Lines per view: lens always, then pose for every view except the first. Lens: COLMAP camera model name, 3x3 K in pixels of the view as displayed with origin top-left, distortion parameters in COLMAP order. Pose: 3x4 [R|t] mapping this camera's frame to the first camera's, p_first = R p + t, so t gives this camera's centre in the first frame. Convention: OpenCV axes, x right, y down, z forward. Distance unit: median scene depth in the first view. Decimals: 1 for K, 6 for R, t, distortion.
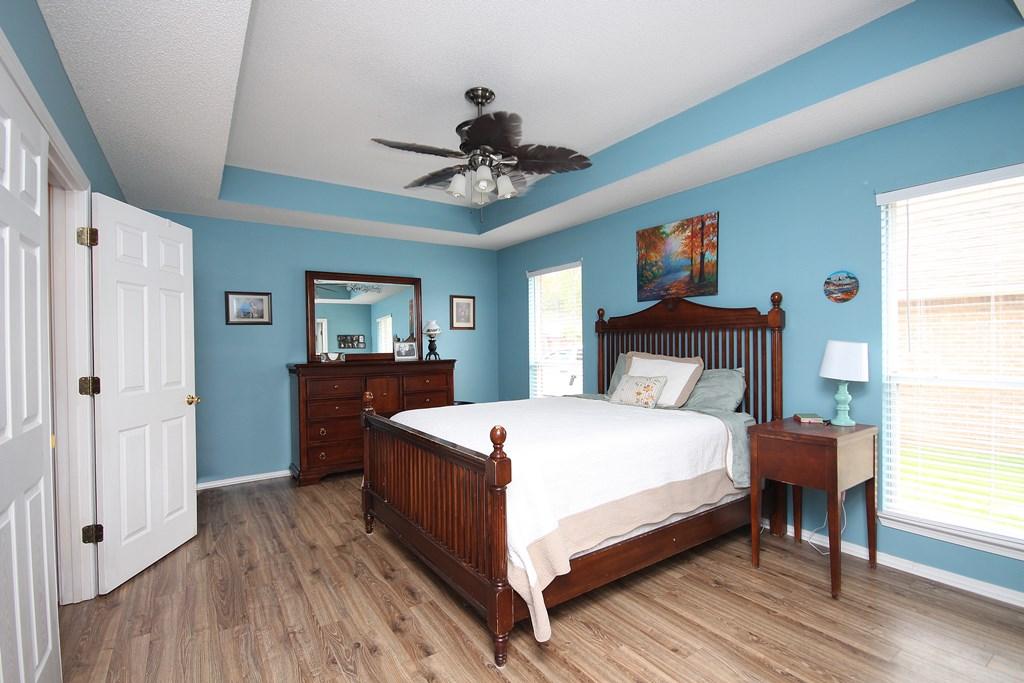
lens RADIAL K [[473.0, 0, 509.6], [0, 473.0, 341.4], [0, 0, 1]] dist [-0.007317, -0.002128]
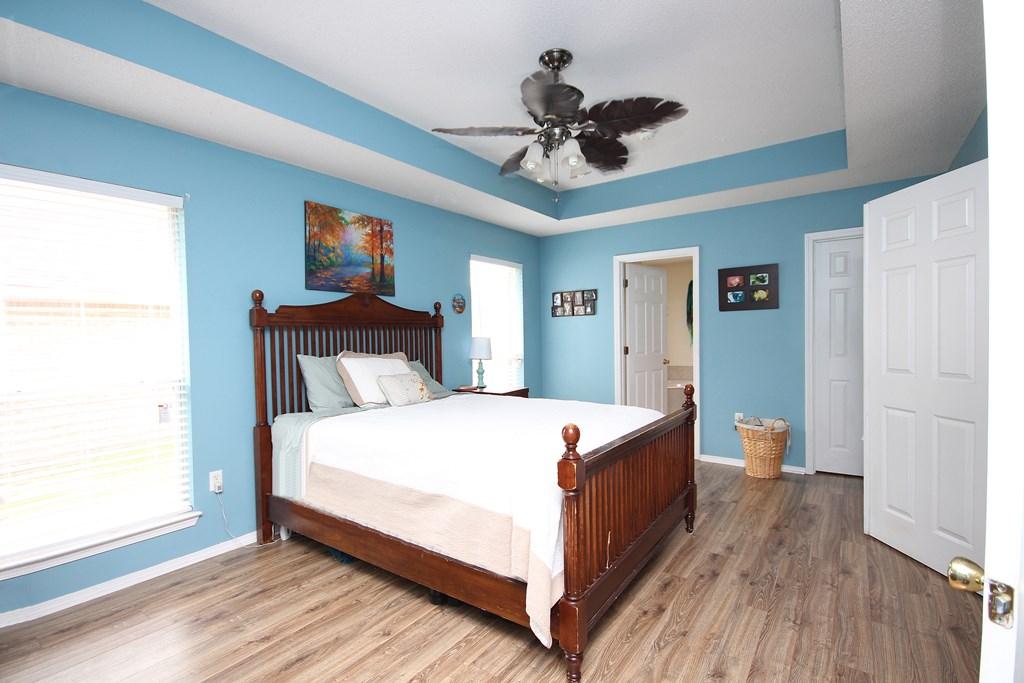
lens RADIAL K [[473.0, 0, 509.4], [0, 473.0, 344.7], [0, 0, 1]] dist [-0.007317, -0.002128]
pose [[-0.345158, -0.004255, 0.938535, -0.683723], [0.016392, 0.999810, 0.010561, 0.007384], [-0.938401, 0.019030, -0.345023, 1.099400]]
